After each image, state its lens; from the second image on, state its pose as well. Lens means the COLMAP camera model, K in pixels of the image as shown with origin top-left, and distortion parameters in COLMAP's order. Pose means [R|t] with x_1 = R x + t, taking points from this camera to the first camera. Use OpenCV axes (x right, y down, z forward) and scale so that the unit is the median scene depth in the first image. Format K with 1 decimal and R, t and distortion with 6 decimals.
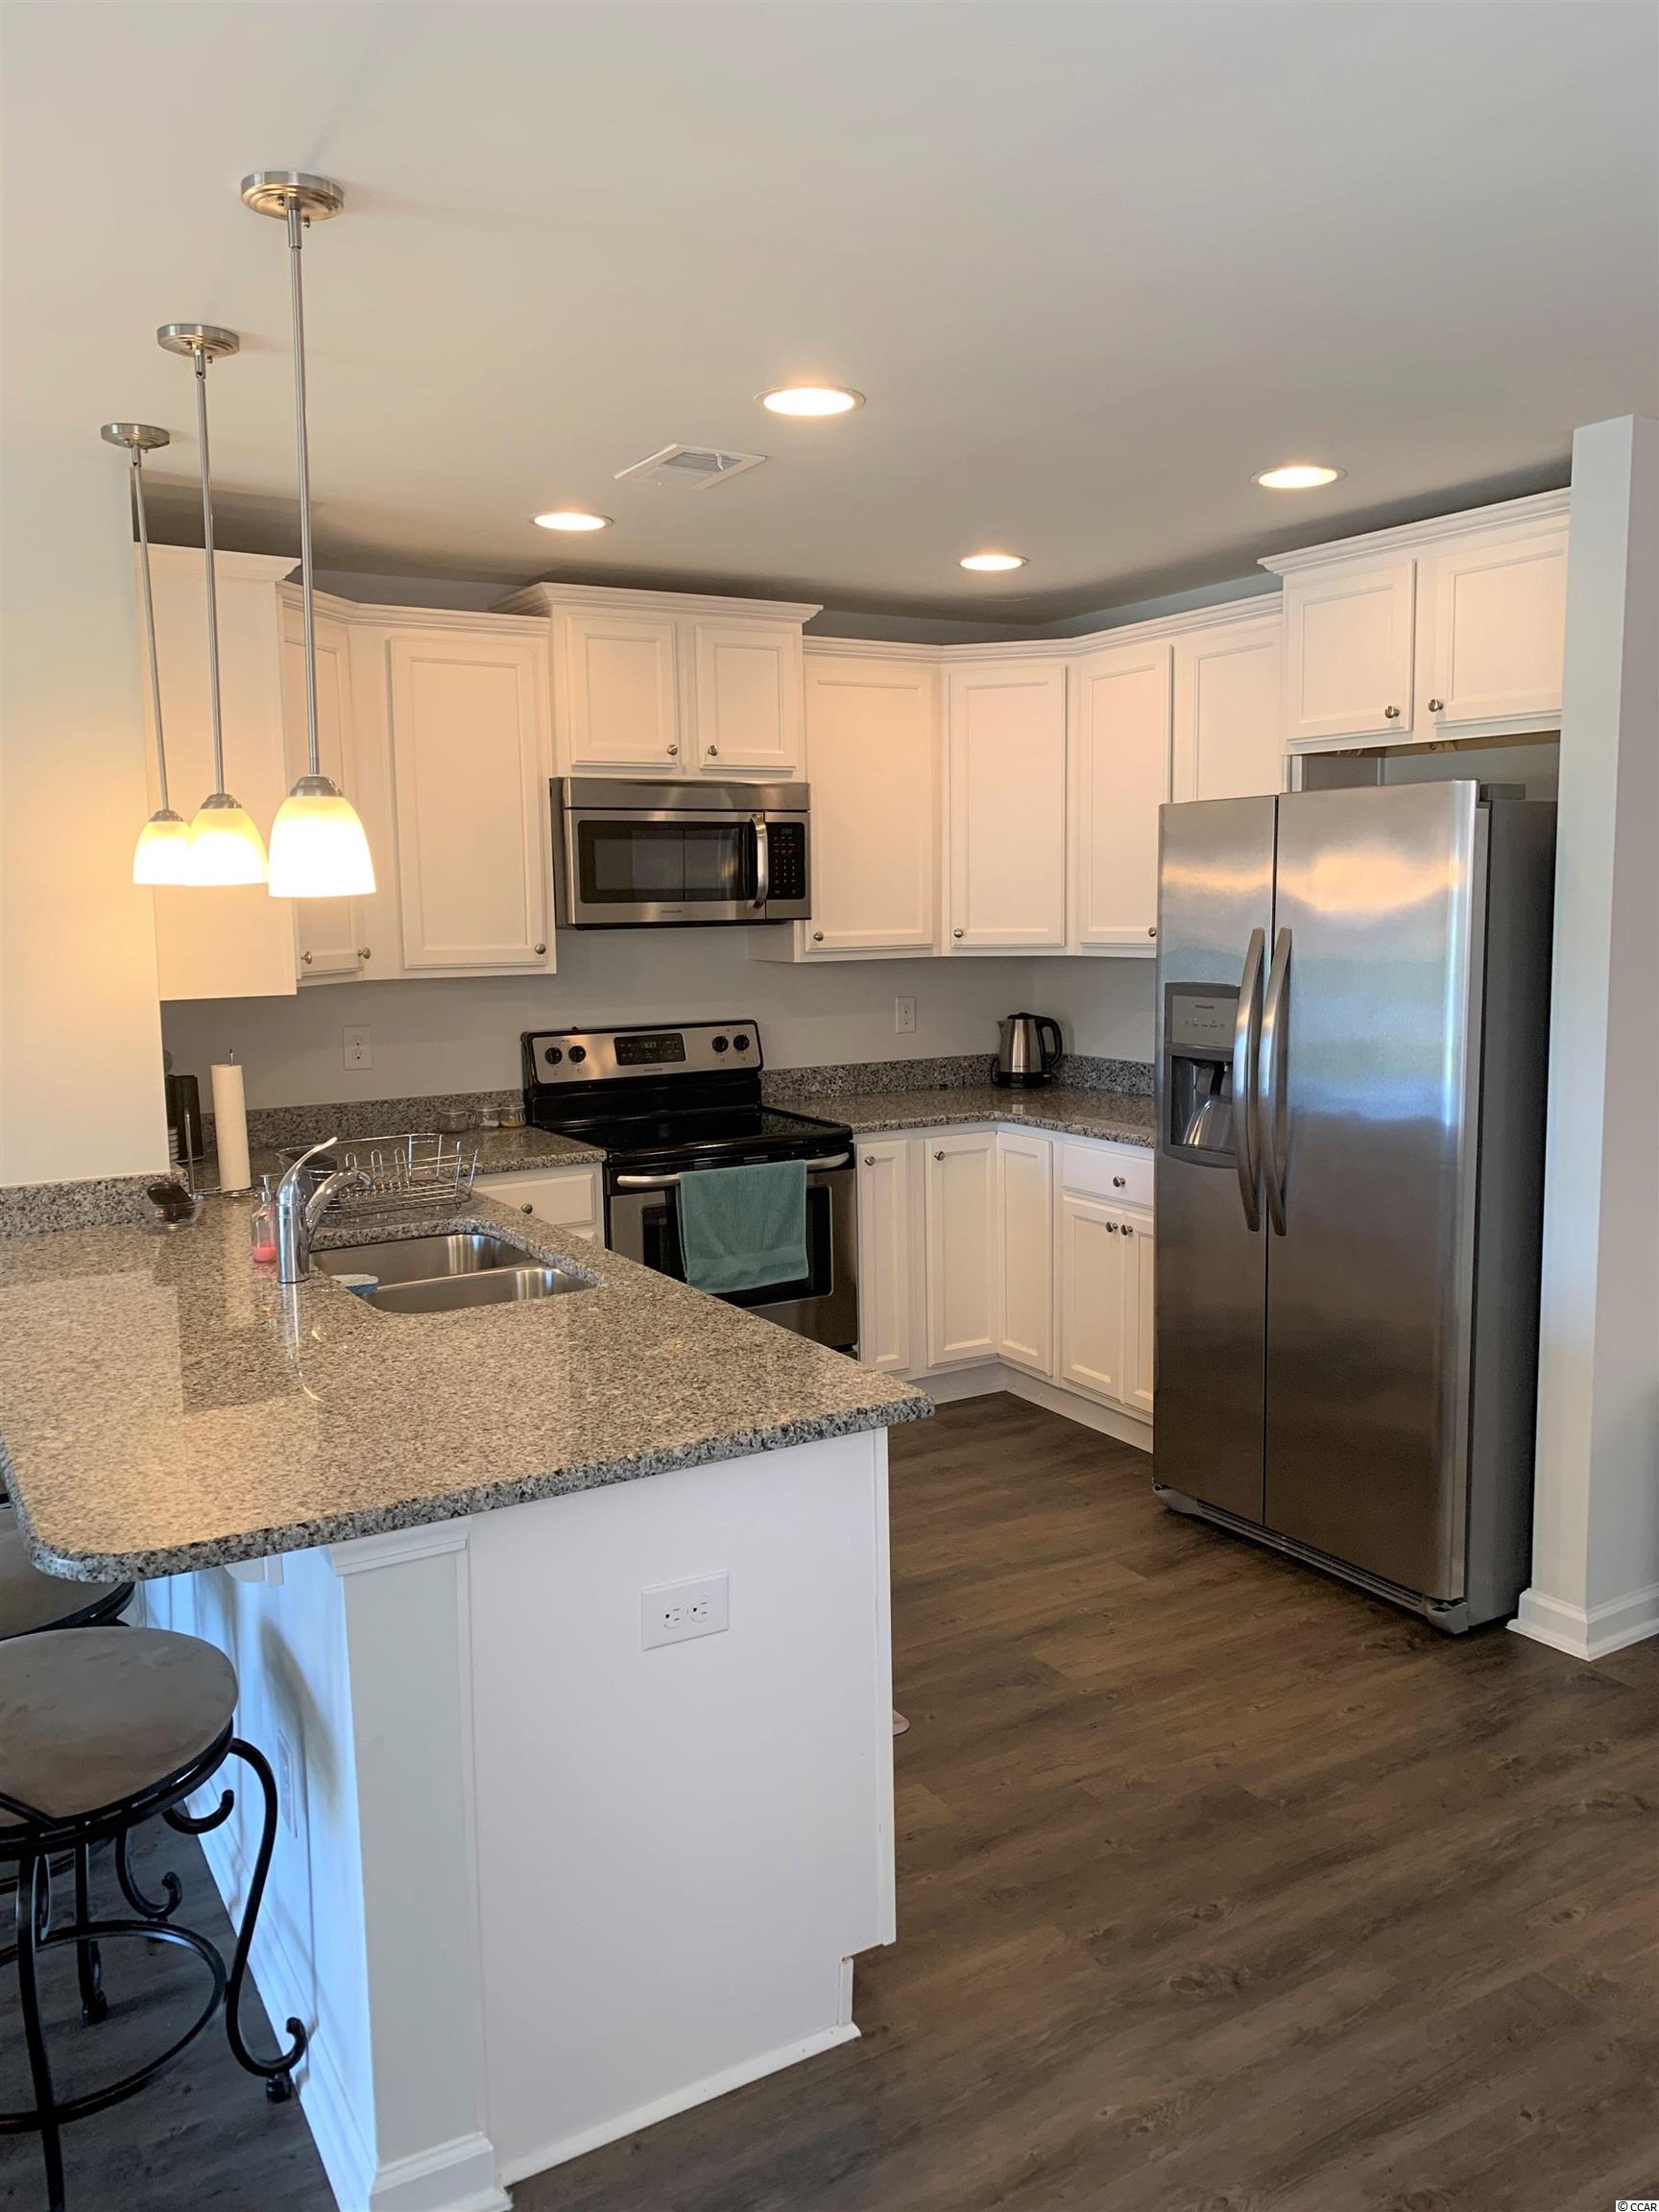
lens RADIAL K [[1744.9, 0, 829.5], [0, 1744.9, 1106.0], [0, 0, 1]] dist [0.008207, 0.011206]
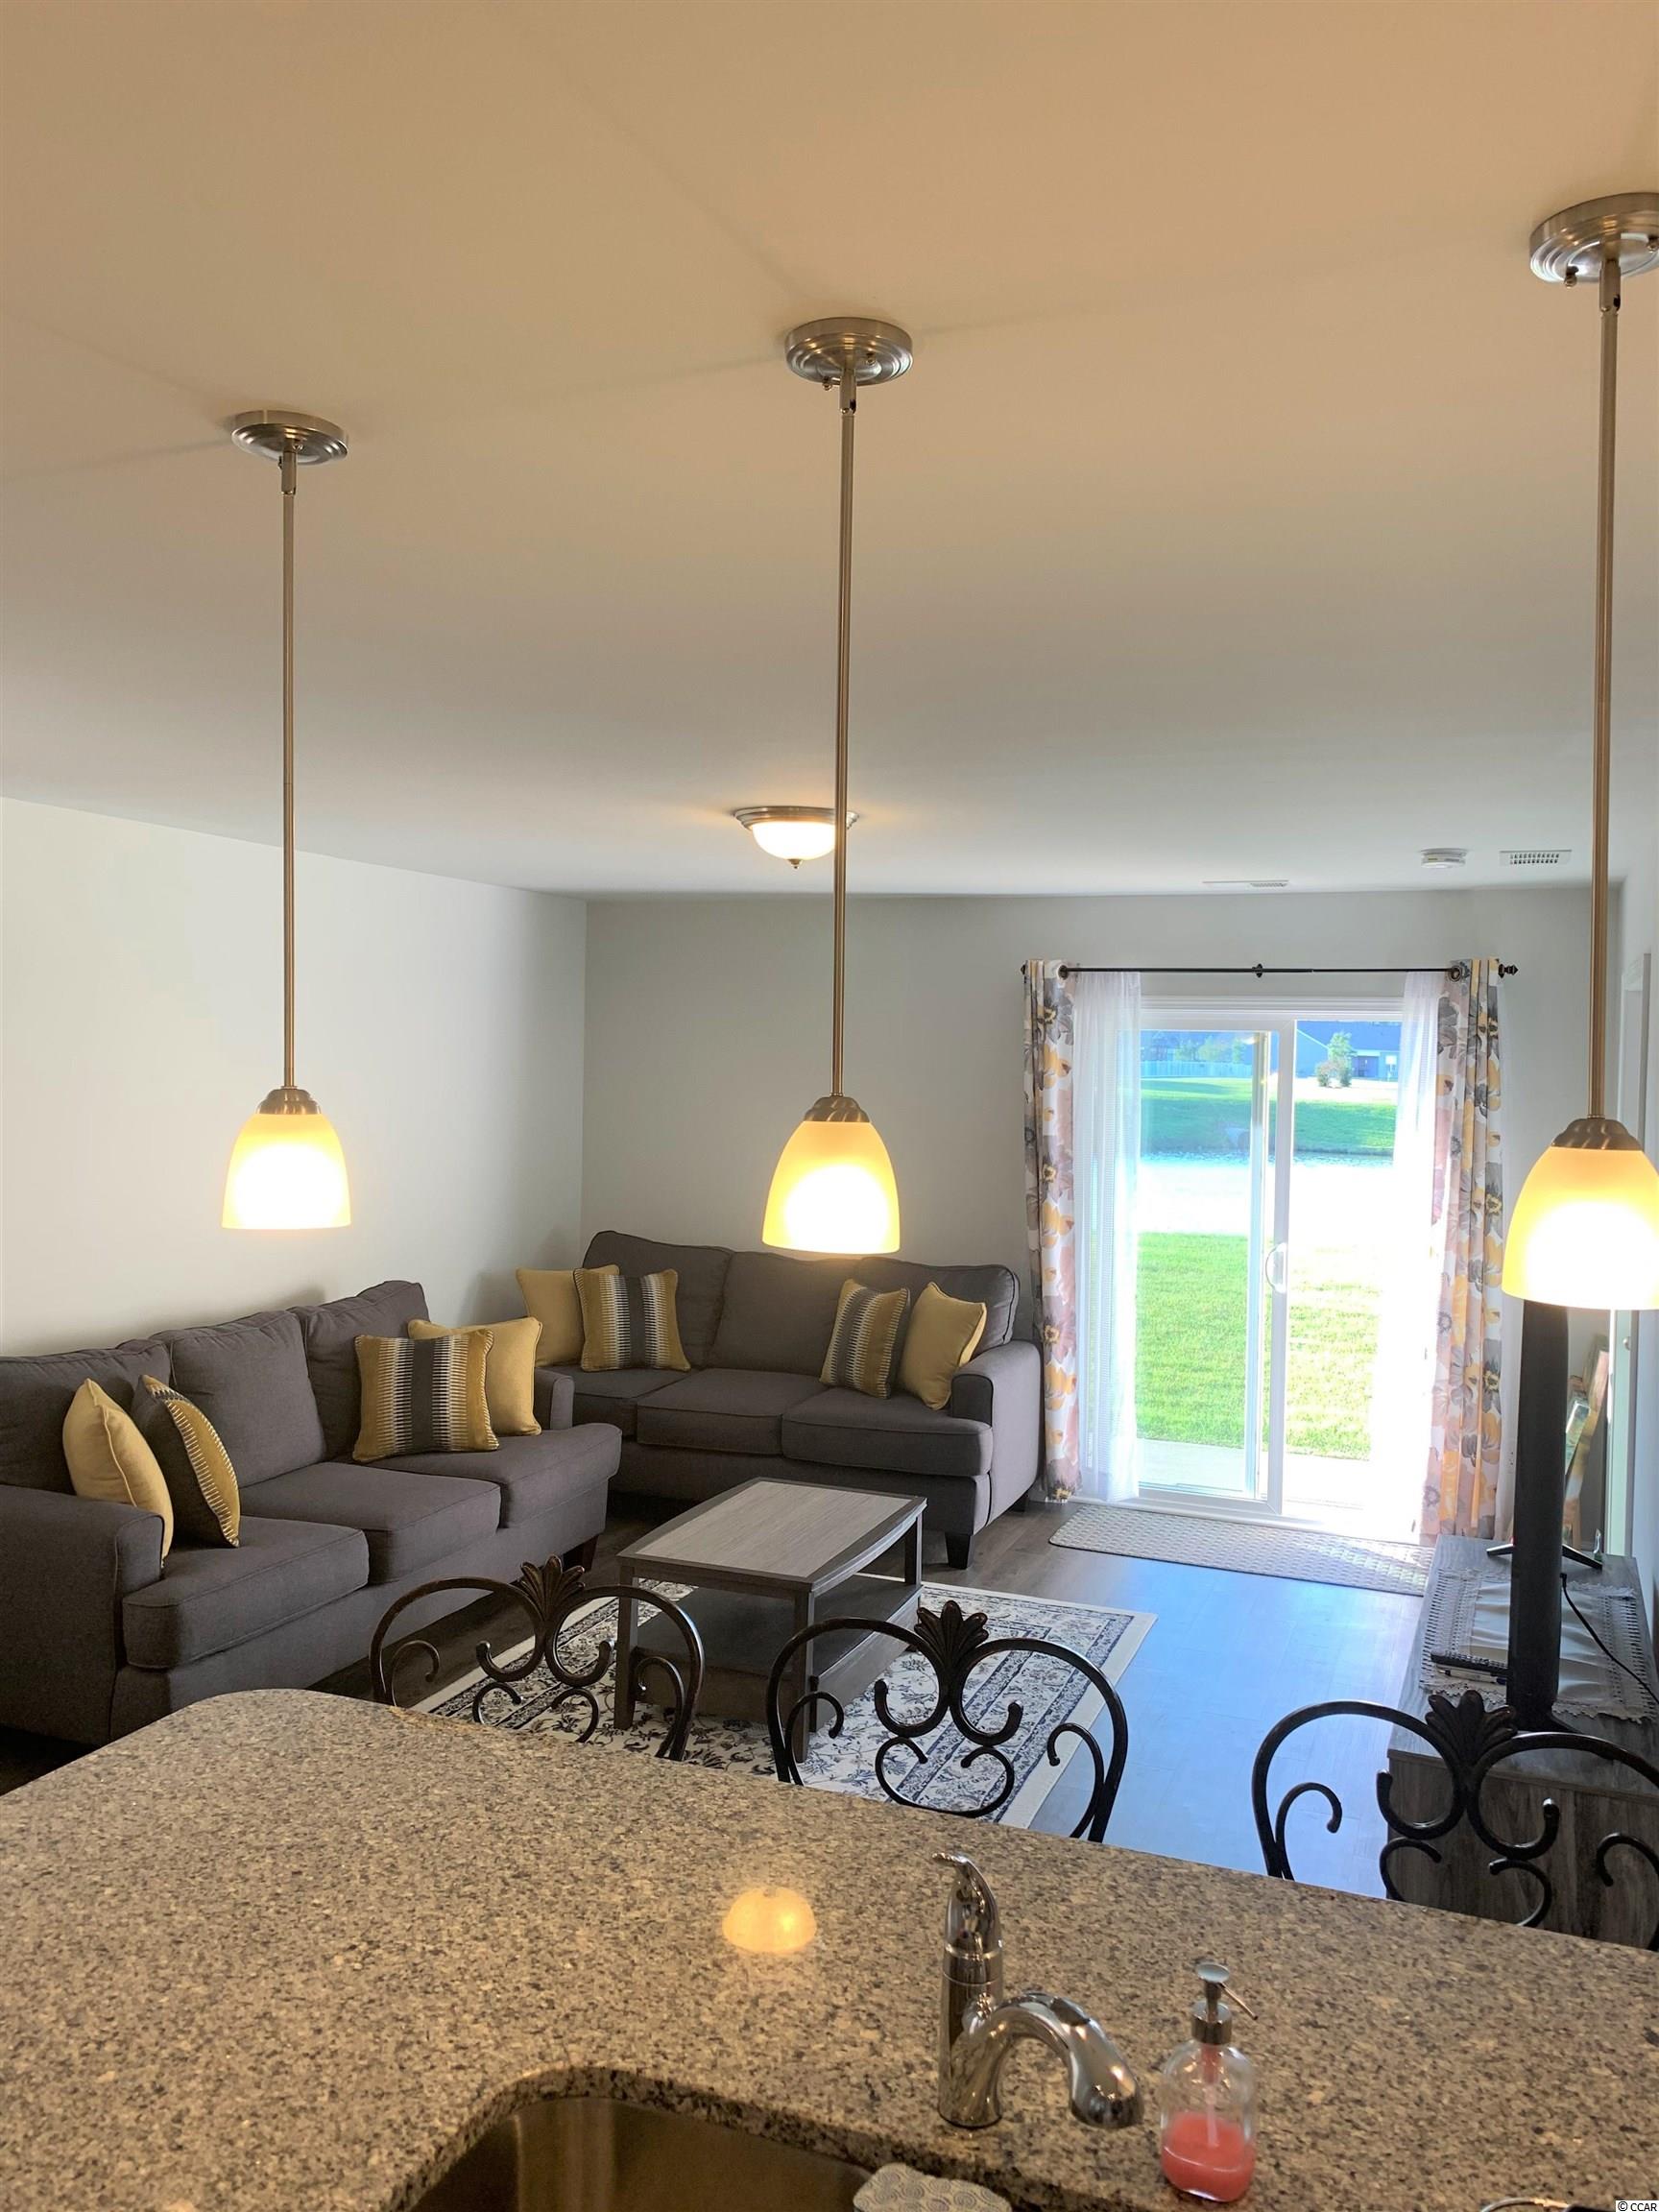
lens RADIAL K [[1744.9, 0, 829.5], [0, 1744.9, 1106.0], [0, 0, 1]] dist [0.008207, 0.011206]
pose [[-0.793039, 0.022955, -0.608738, 0.007175], [-0.081593, 0.986283, 0.143489, -0.315224], [0.603681, 0.163461, -0.780288, 1.767970]]
